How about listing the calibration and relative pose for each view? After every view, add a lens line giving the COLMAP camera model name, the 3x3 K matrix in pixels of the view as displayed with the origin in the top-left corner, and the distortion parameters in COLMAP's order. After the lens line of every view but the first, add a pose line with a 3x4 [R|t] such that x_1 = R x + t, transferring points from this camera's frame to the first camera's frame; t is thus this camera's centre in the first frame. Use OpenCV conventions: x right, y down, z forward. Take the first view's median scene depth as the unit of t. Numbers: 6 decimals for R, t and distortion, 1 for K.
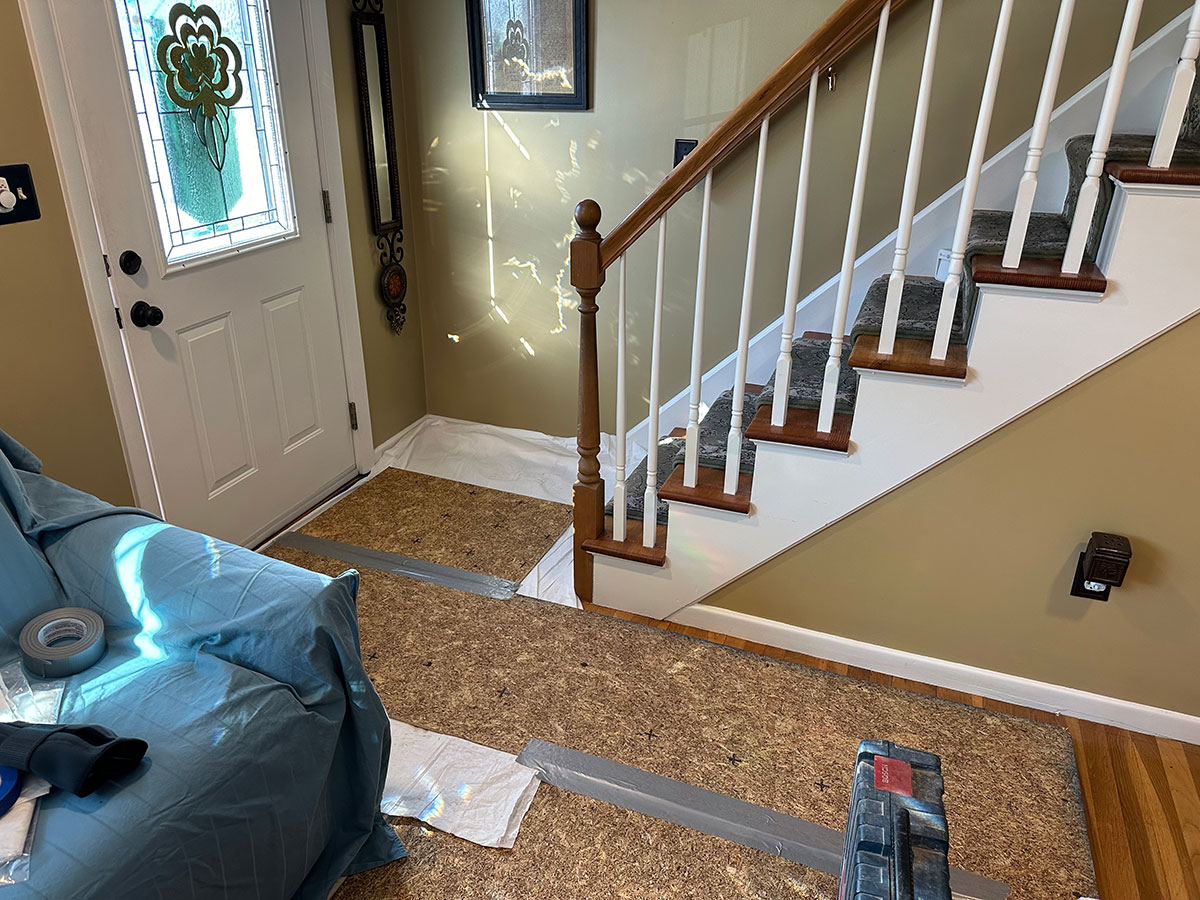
lens RADIAL K [[842.9, 0, 600.0], [0, 842.9, 450.0], [0, 0, 1]] dist [0.116118, -0.144032]
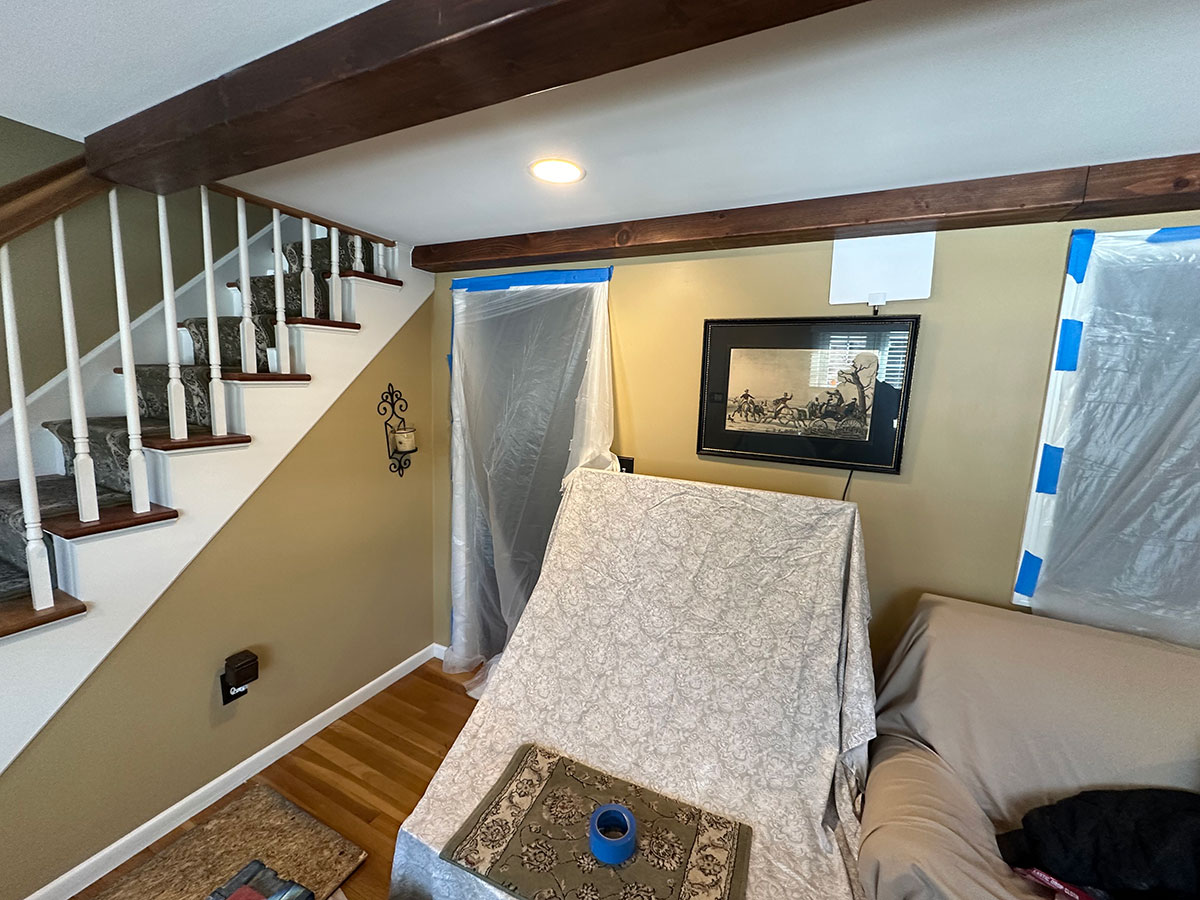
lens RADIAL K [[482.5, 0, 601.6], [0, 482.5, 448.2], [0, 0, 1]] dist [-0.003425, 0.000373]
pose [[0.092472, -0.157961, 0.983106, -0.148476], [0.380352, 0.918068, 0.111735, -0.087562], [-0.920207, 0.363593, 0.144977, 0.108690]]
